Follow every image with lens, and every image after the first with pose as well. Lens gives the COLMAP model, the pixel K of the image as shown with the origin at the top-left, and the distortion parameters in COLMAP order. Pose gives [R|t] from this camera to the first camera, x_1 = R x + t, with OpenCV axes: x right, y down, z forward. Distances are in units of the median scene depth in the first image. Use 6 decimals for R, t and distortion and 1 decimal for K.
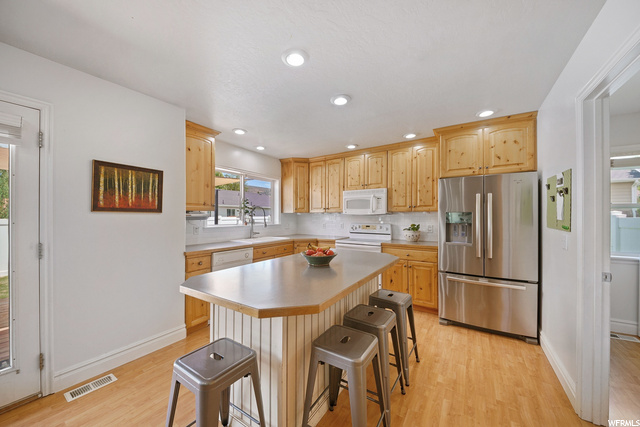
lens RADIAL K [[234.9, 0, 315.7], [0, 234.9, 216.1], [0, 0, 1]] dist [0.005410, -0.000444]
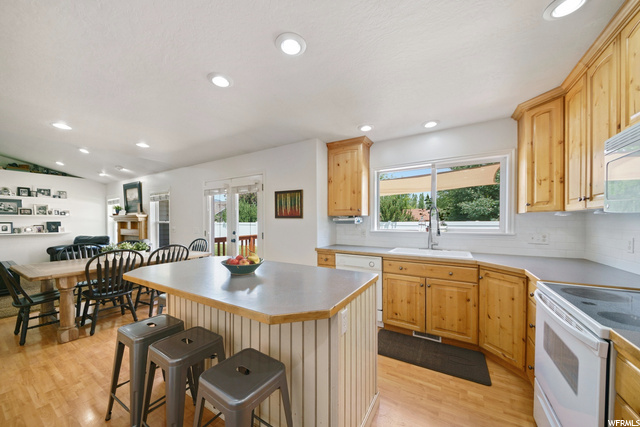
lens RADIAL K [[225.0, 0, 312.1], [0, 225.0, 221.8], [0, 0, 1]] dist [-0.001340, -0.000579]
pose [[0.023284, 0.002921, -0.999725, 0.502214], [0.005254, 0.999982, 0.003044, 0.002461], [0.999715, -0.005324, 0.023268, 0.693015]]
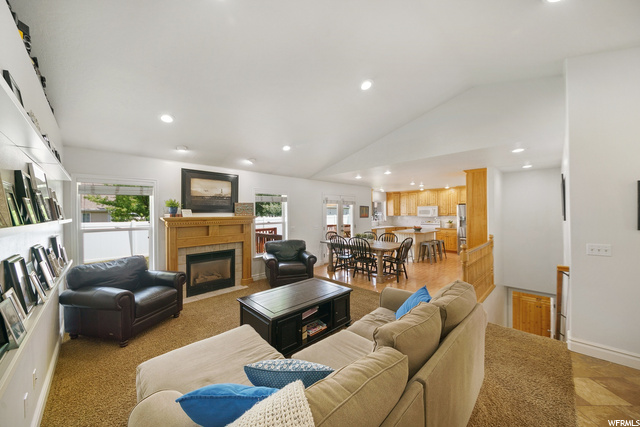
lens RADIAL K [[234.9, 0, 302.3], [0, 234.9, 210.1], [0, 0, 1]] dist [0.005410, -0.000444]
pose [[0.967731, -0.012256, -0.251686, -0.496298], [0.009881, 0.999894, -0.010696, -0.069827], [0.251791, 0.007864, 0.967750, -1.913291]]
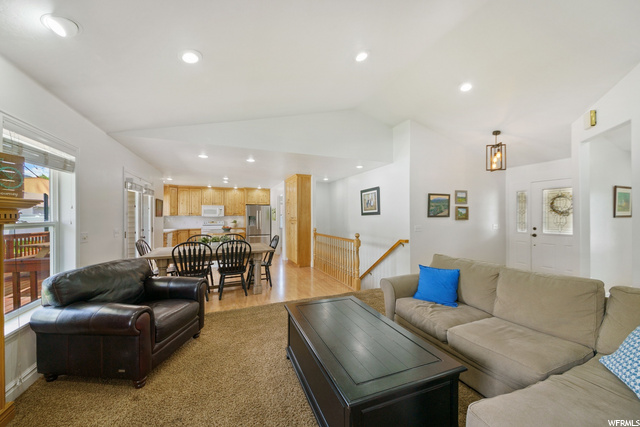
lens RADIAL K [[234.9, 0, 322.9], [0, 234.9, 216.6], [0, 0, 1]] dist [0.005410, -0.000444]
pose [[0.552293, -0.002782, 0.833645, -1.243322], [-0.001467, 0.999990, 0.004308, -0.019818], [-0.833649, -0.003602, 0.552283, -1.278328]]
